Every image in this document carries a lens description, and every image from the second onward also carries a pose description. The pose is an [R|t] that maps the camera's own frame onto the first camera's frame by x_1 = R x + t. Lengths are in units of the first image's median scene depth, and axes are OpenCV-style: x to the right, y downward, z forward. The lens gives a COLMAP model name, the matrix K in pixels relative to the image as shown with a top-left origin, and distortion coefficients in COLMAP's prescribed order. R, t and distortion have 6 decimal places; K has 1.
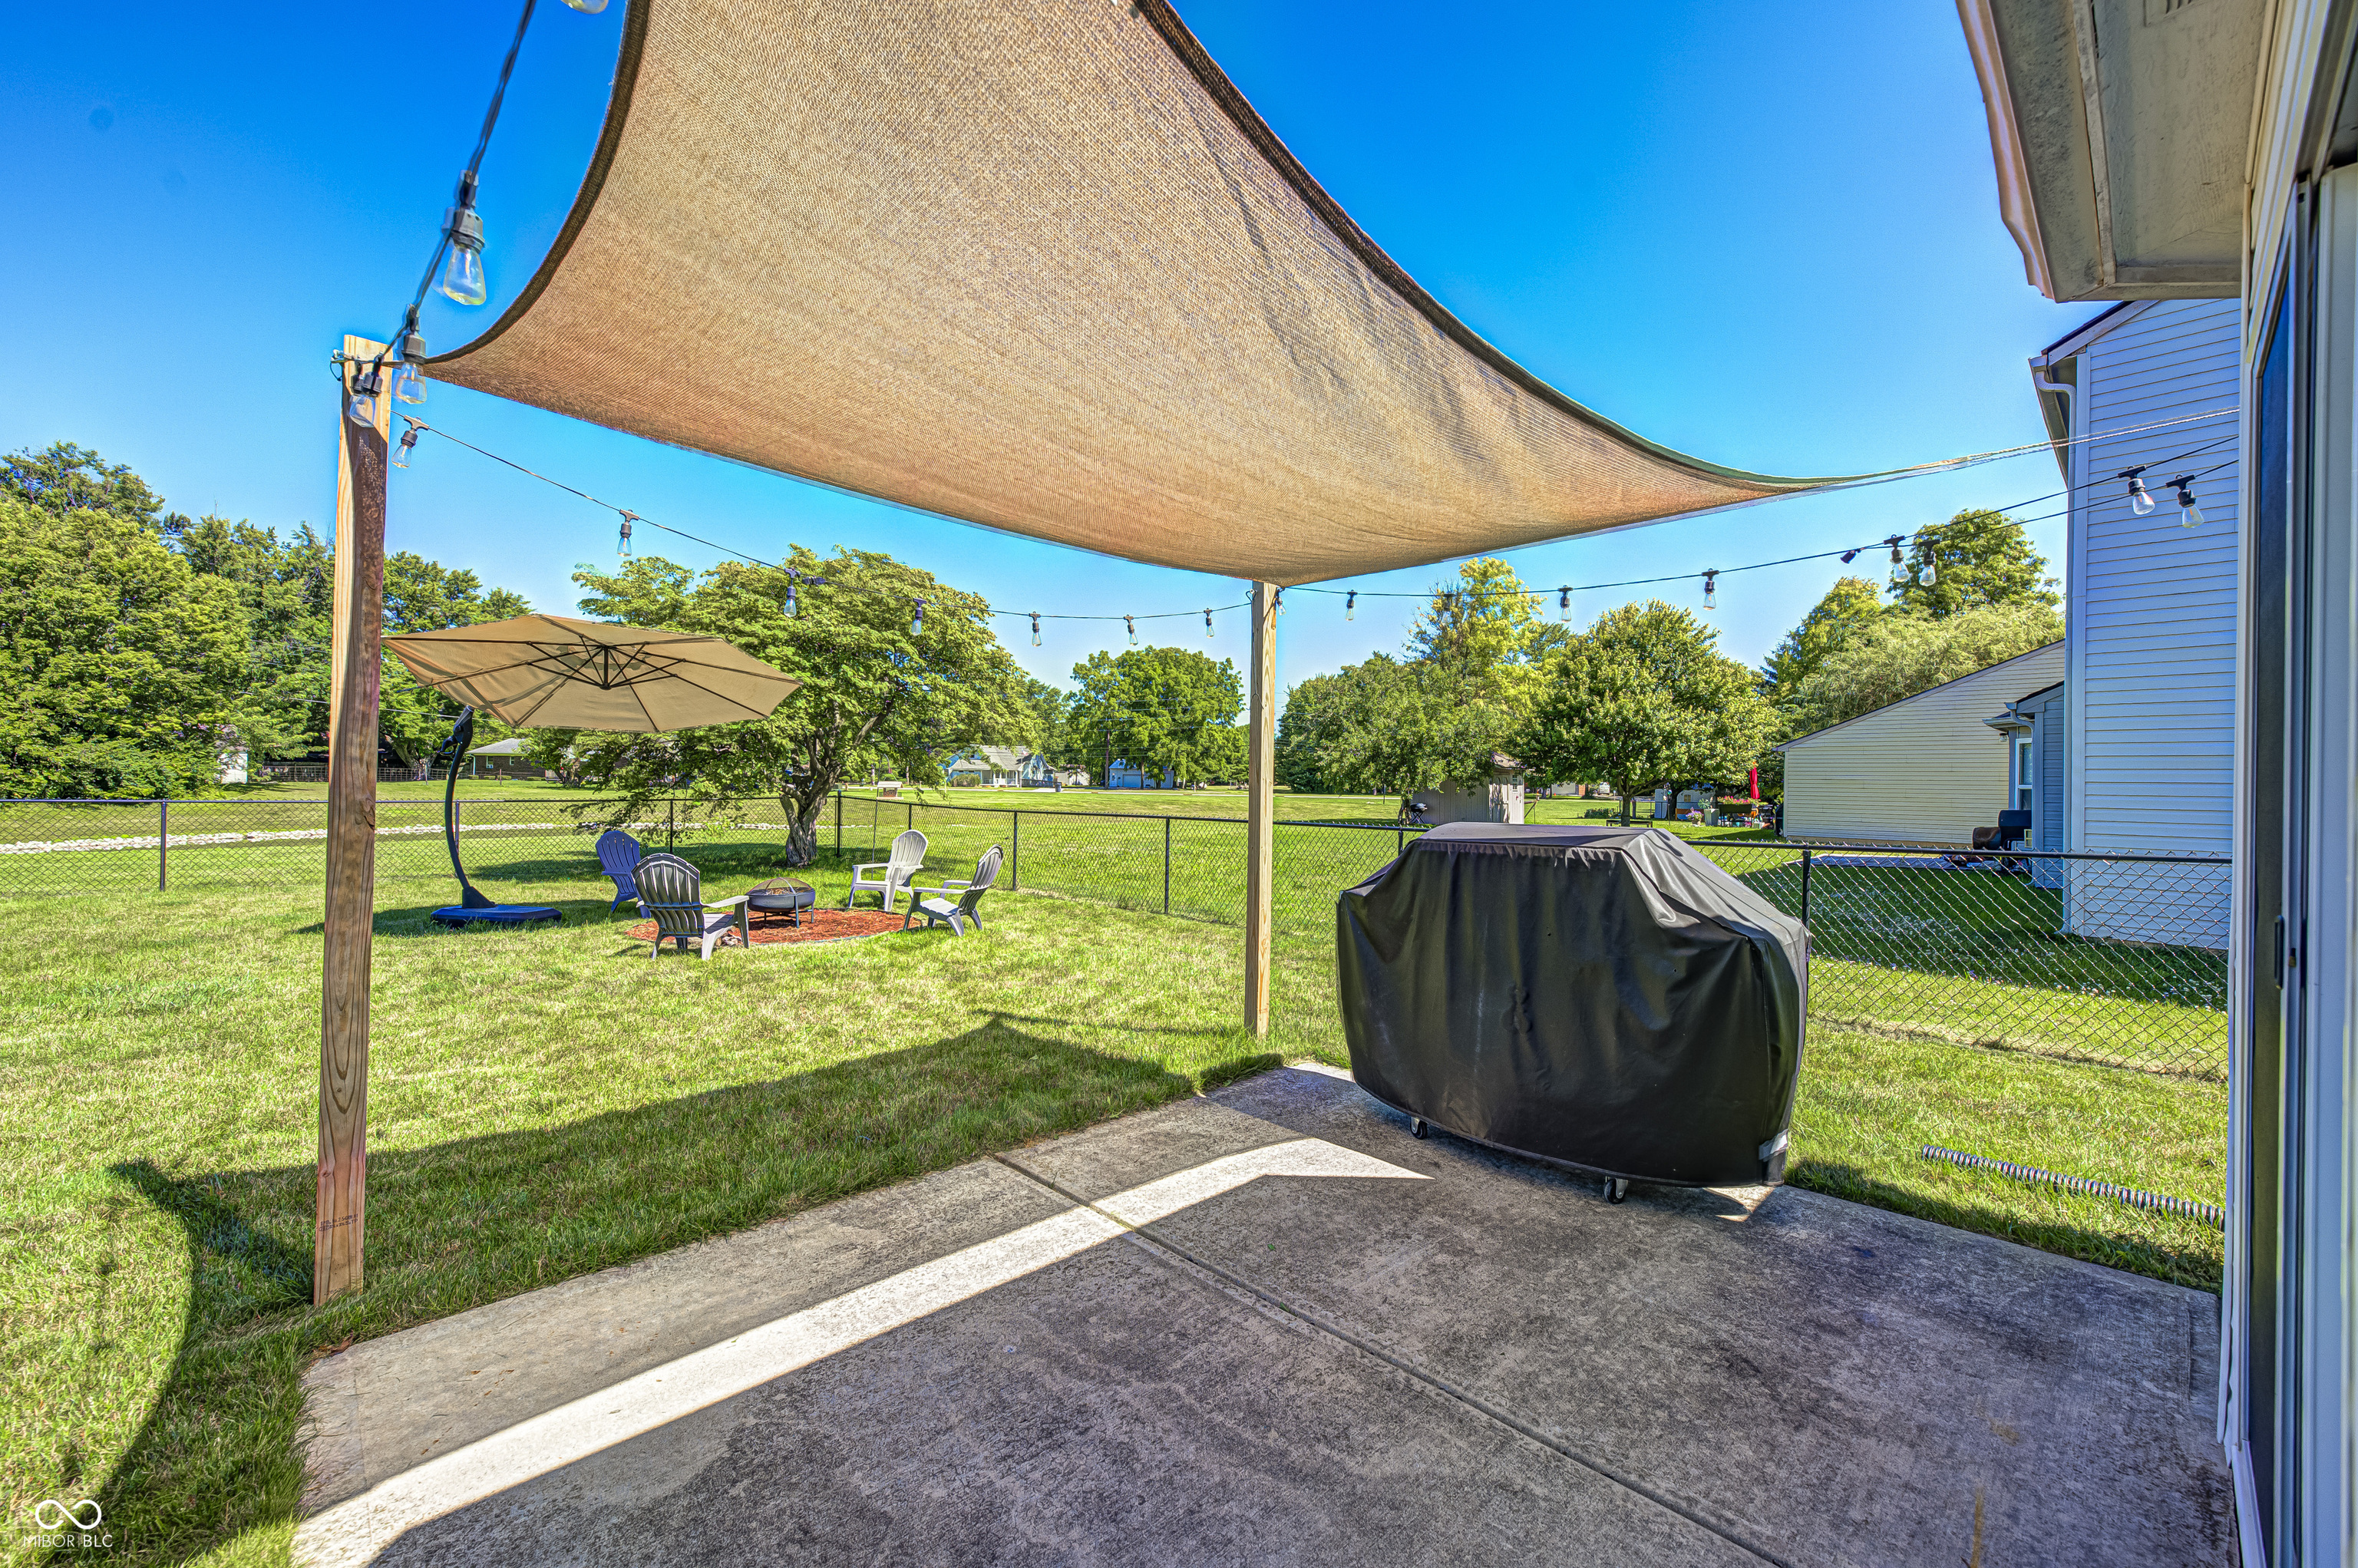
lens RADIAL K [[963.8, 0, 1179.0], [0, 963.8, 784.0], [0, 0, 1]] dist [0.001992, 0.000318]
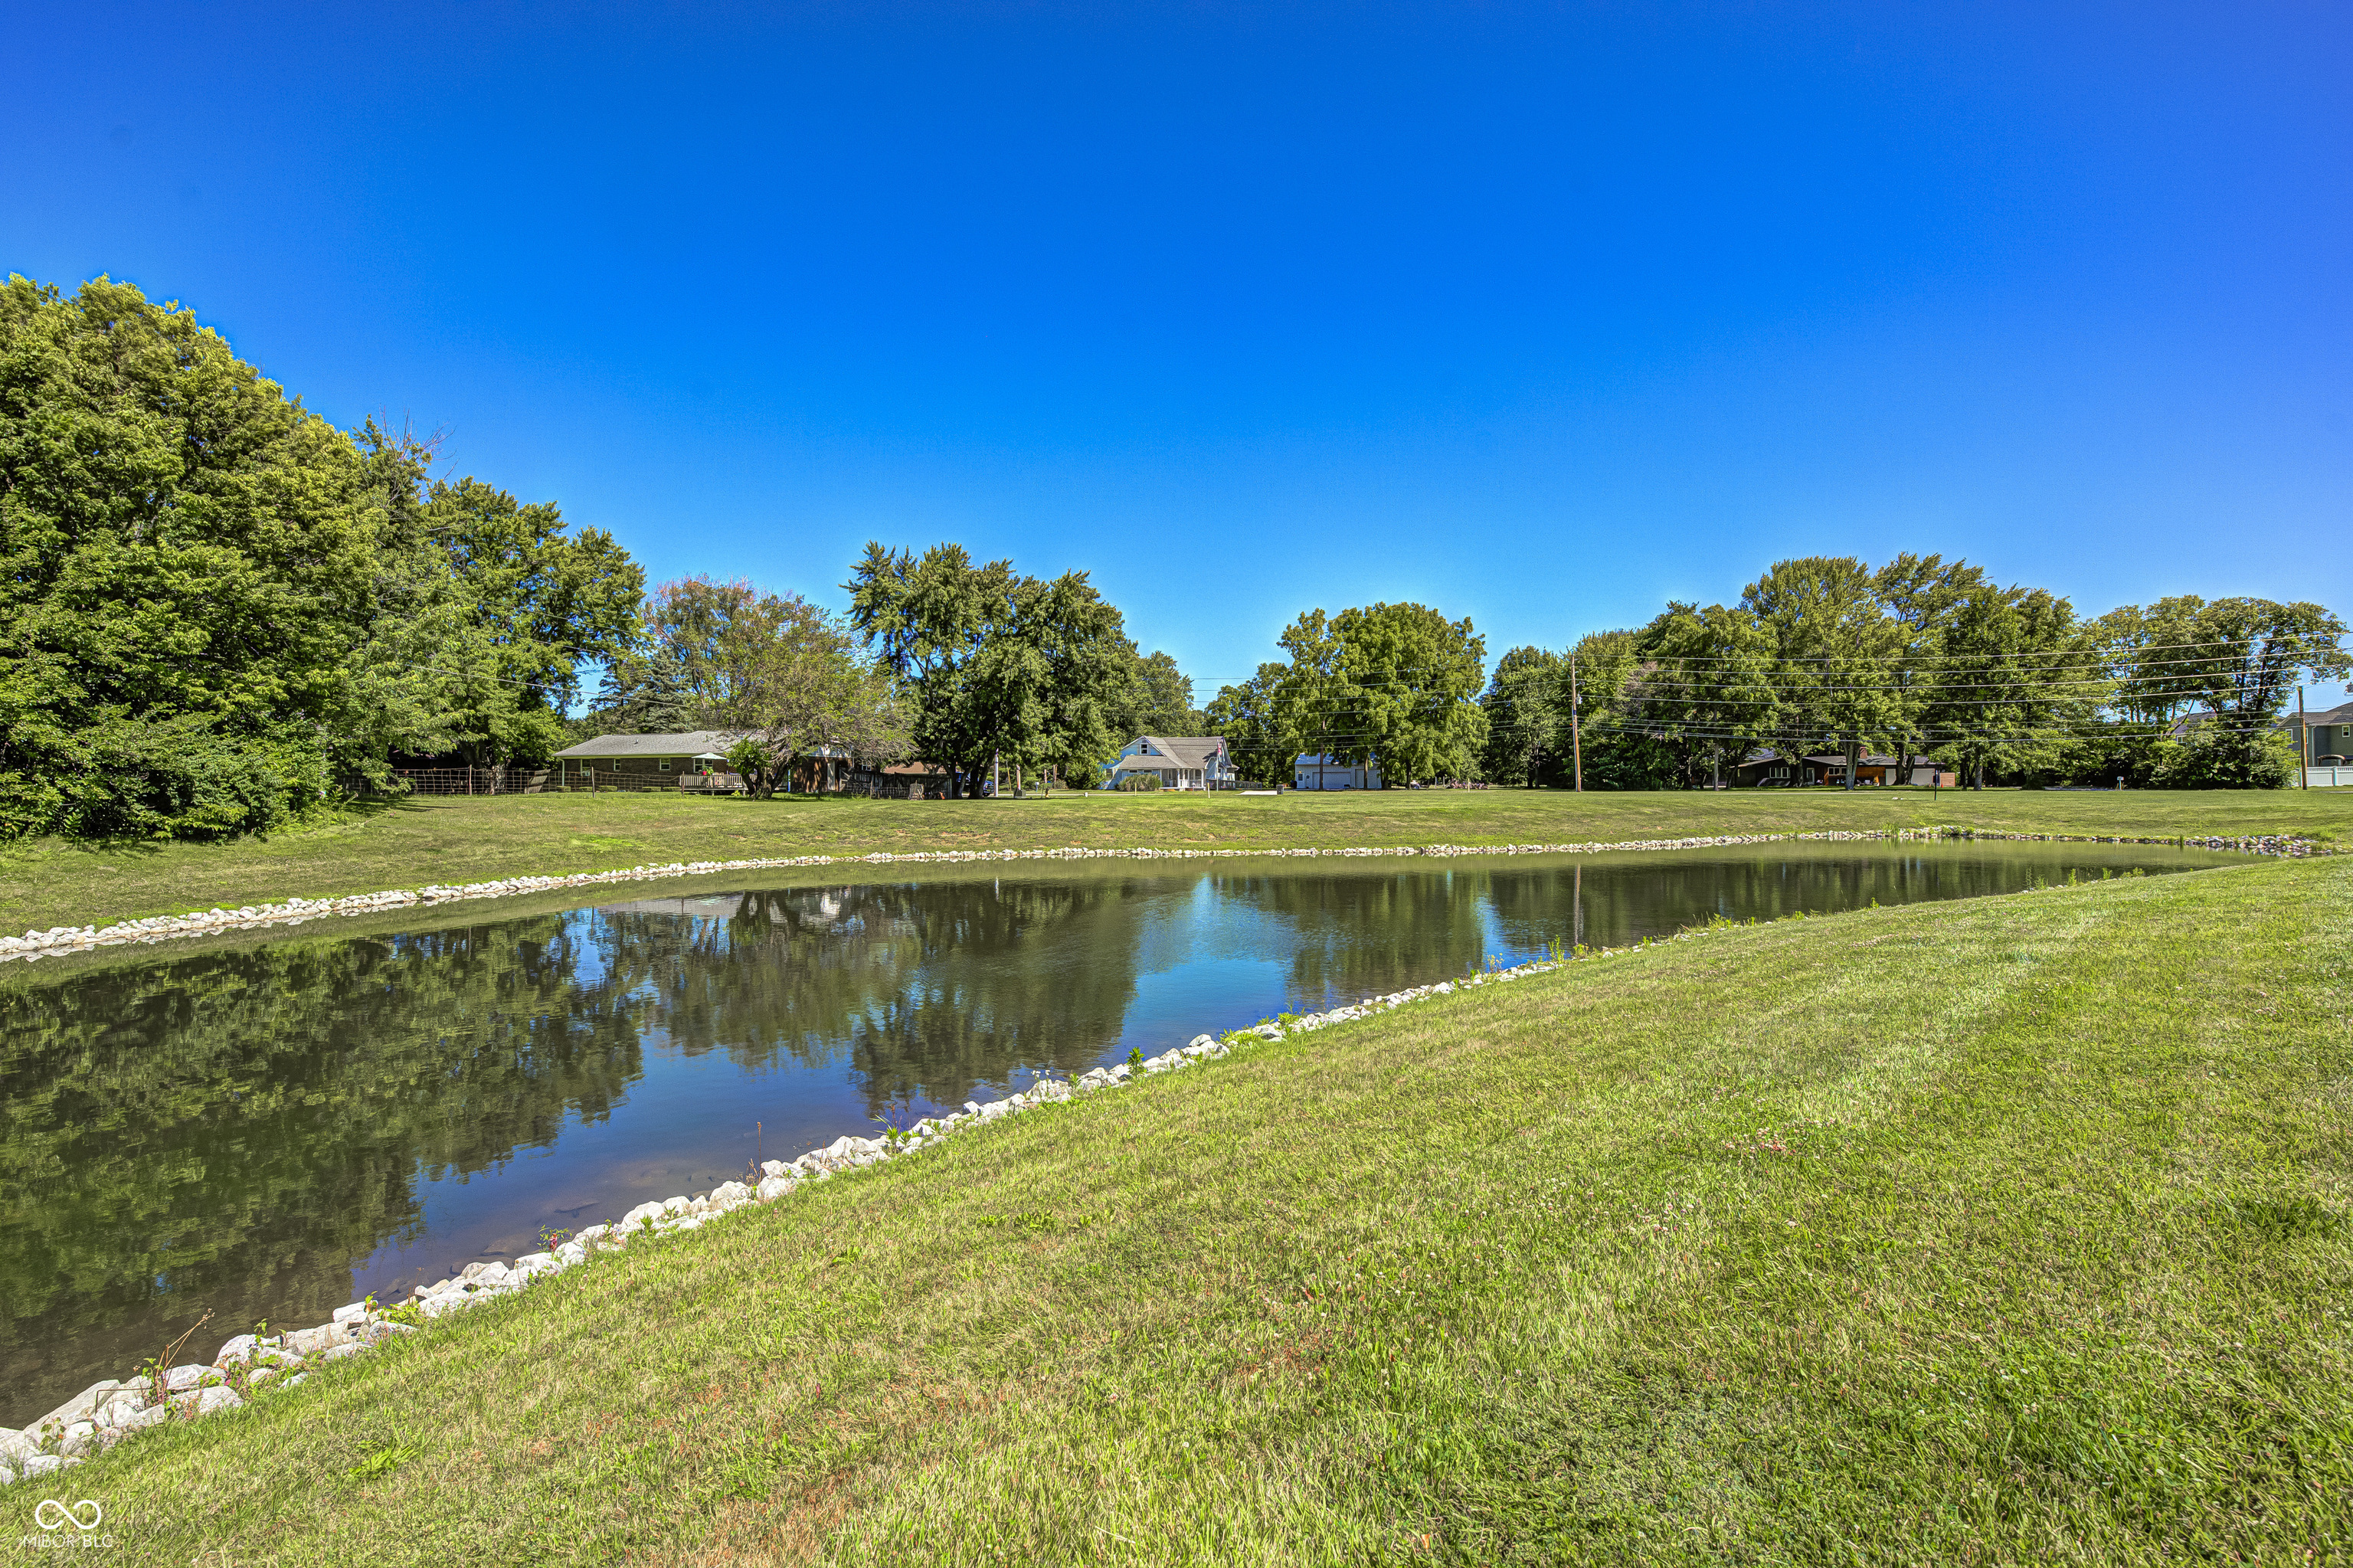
lens RADIAL K [[1088.6, 0, 1176.5], [0, 1088.6, 784.0], [0, 0, 1]] dist [-0.006193, -0.000419]
pose [[0.999506, -0.020202, -0.024058, -0.553157], [0.020119, 0.999791, -0.003661, 0.003619], [0.024127, 0.003175, 0.999704, 0.432267]]
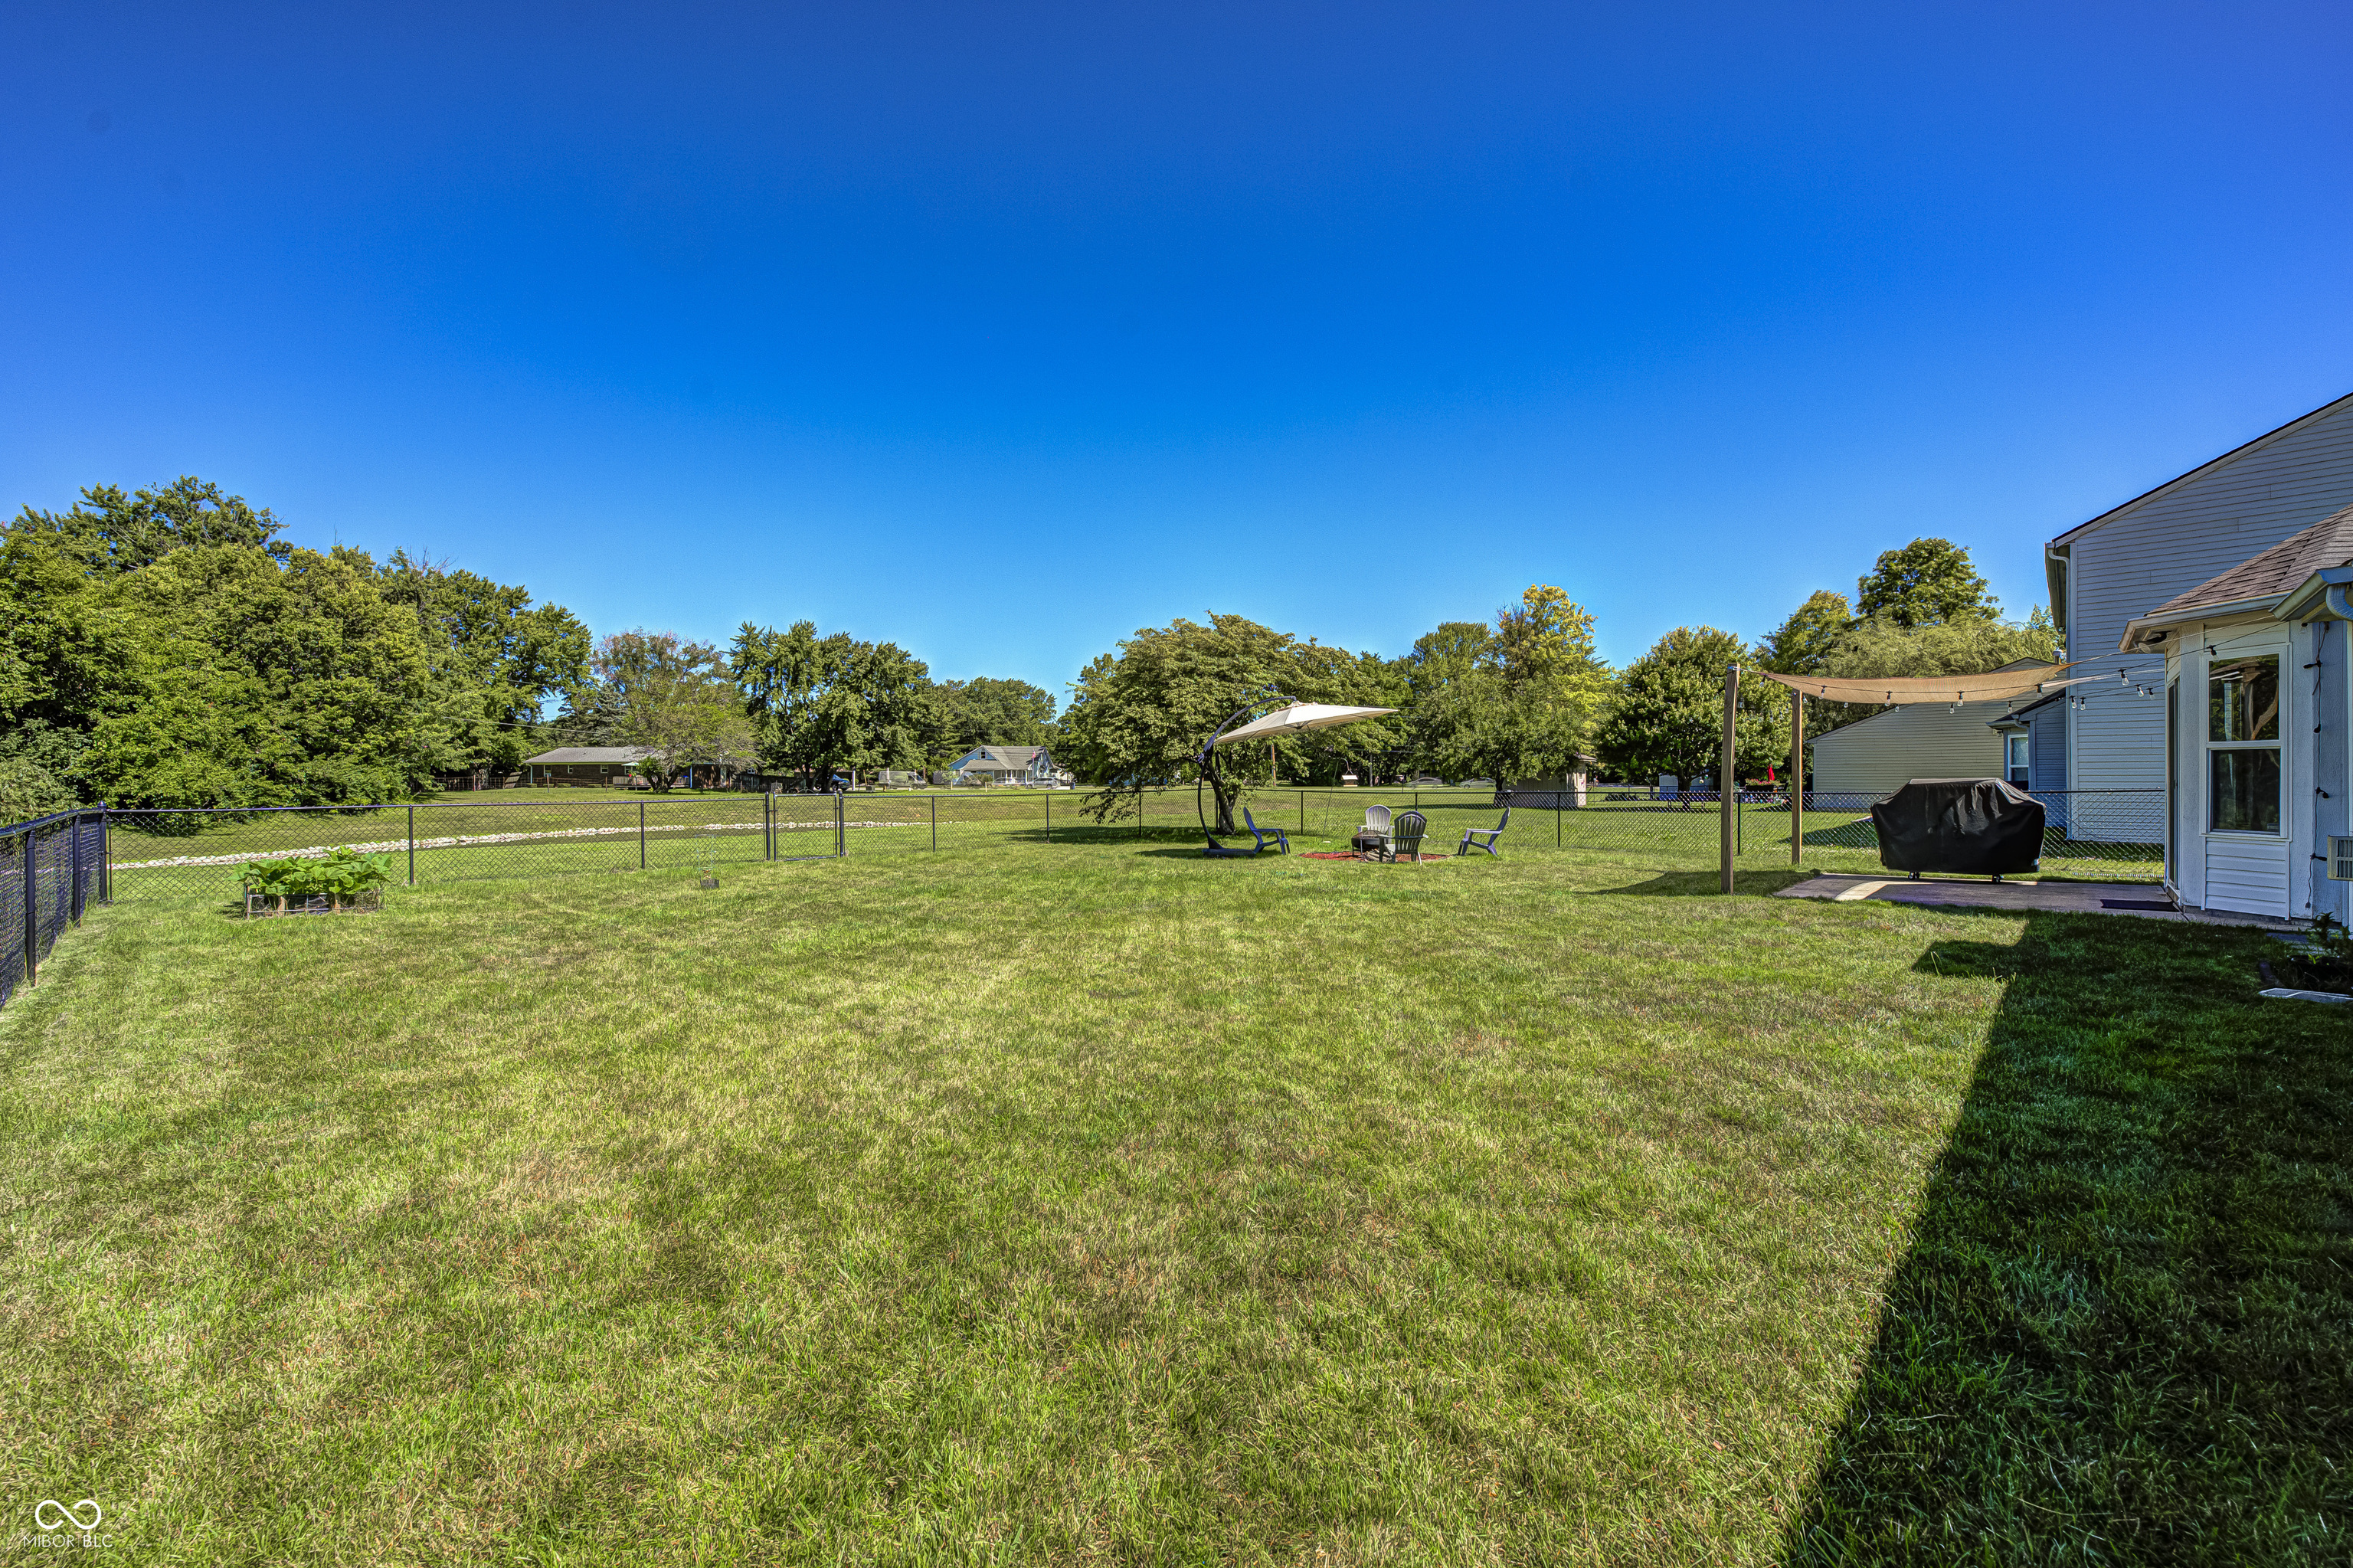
lens RADIAL K [[961.9, 0, 1176.5], [0, 961.9, 784.0], [0, 0, 1]] dist [0.001992, 0.000318]
pose [[0.998571, -0.019388, 0.049794, -0.188621], [0.019194, 0.999806, 0.004365, -0.000205], [-0.049869, -0.003403, 0.998750, -0.164594]]
